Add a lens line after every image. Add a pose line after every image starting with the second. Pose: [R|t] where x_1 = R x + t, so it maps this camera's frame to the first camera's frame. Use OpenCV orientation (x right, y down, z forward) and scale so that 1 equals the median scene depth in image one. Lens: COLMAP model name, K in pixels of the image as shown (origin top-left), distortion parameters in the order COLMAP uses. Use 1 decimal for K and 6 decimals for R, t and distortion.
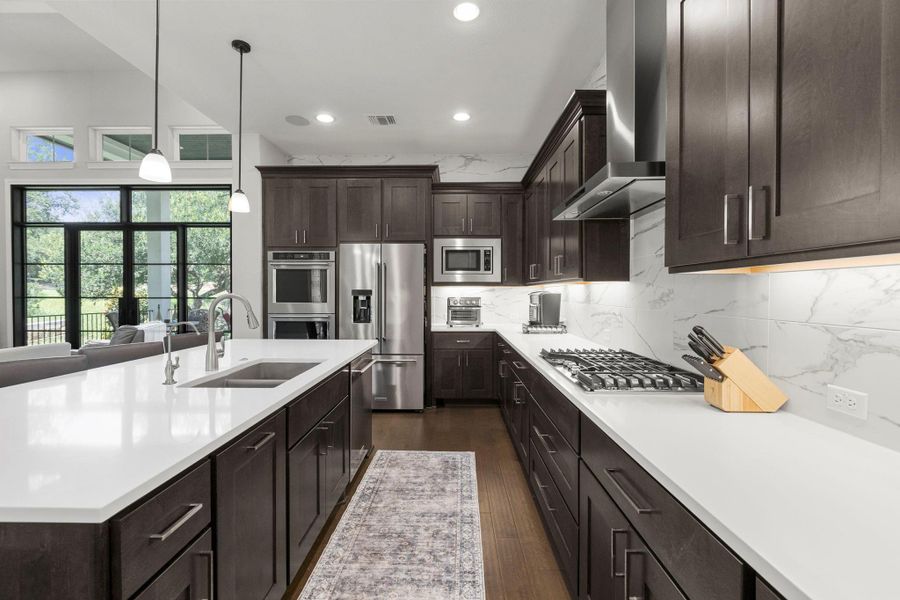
lens RADIAL K [[396.2, 0, 445.8], [0, 396.2, 297.8], [0, 0, 1]] dist [0.005386, -0.004226]
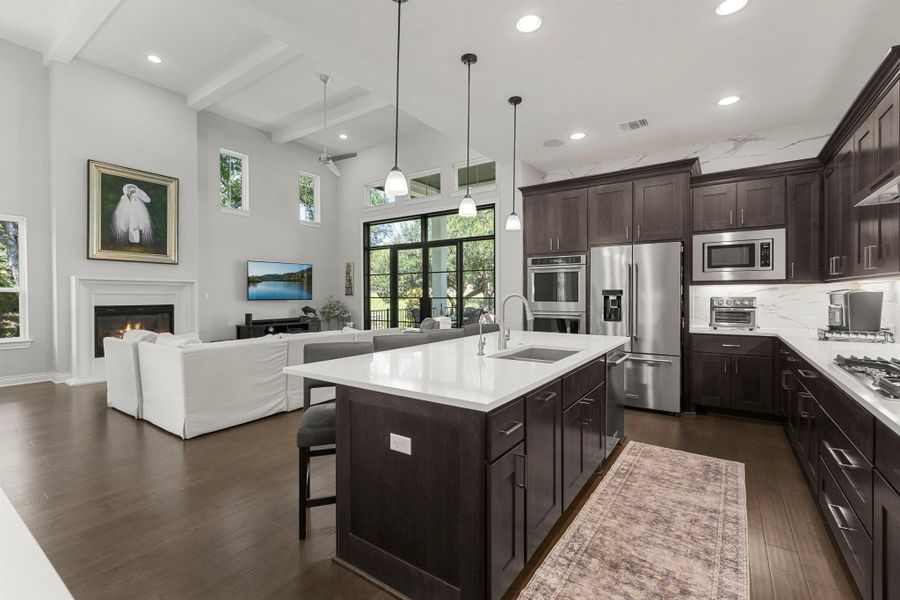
lens RADIAL K [[396.2, 0, 445.8], [0, 396.2, 297.8], [0, 0, 1]] dist [0.005386, -0.004226]
pose [[0.831389, 0.000399, -0.555690, 0.006083], [-0.001252, 0.999999, -0.001155, 0.002557], [0.555689, 0.001656, 0.831389, -0.121366]]
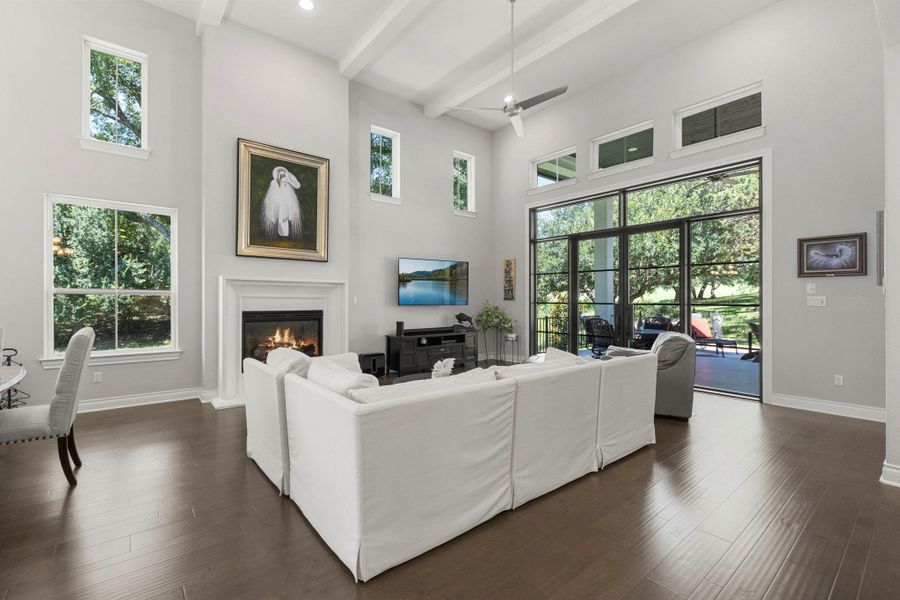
lens RADIAL K [[396.2, 0, 445.8], [0, 396.2, 297.8], [0, 0, 1]] dist [0.005386, -0.004226]
pose [[0.645184, -0.002710, -0.764022, -0.522781], [-0.008476, 0.999907, -0.010705, -0.001252], [0.763980, 0.013383, 0.645101, 0.058967]]
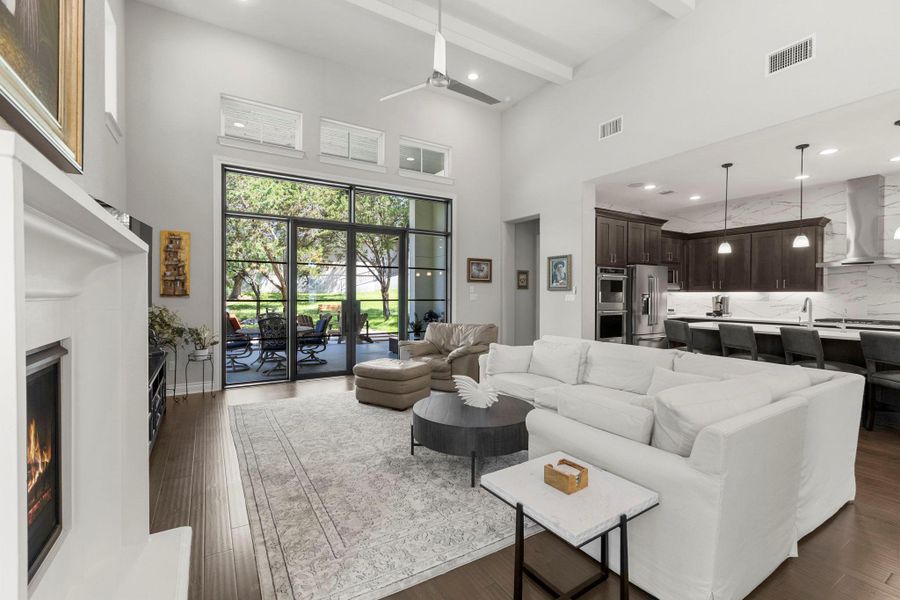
lens RADIAL K [[396.2, 0, 445.8], [0, 396.2, 297.8], [0, 0, 1]] dist [0.005386, -0.004226]
pose [[0.843640, -0.002580, 0.536903, -1.732708], [0.004289, 0.999989, -0.001935, -0.005111], [-0.536892, 0.003935, 0.843642, 0.084559]]
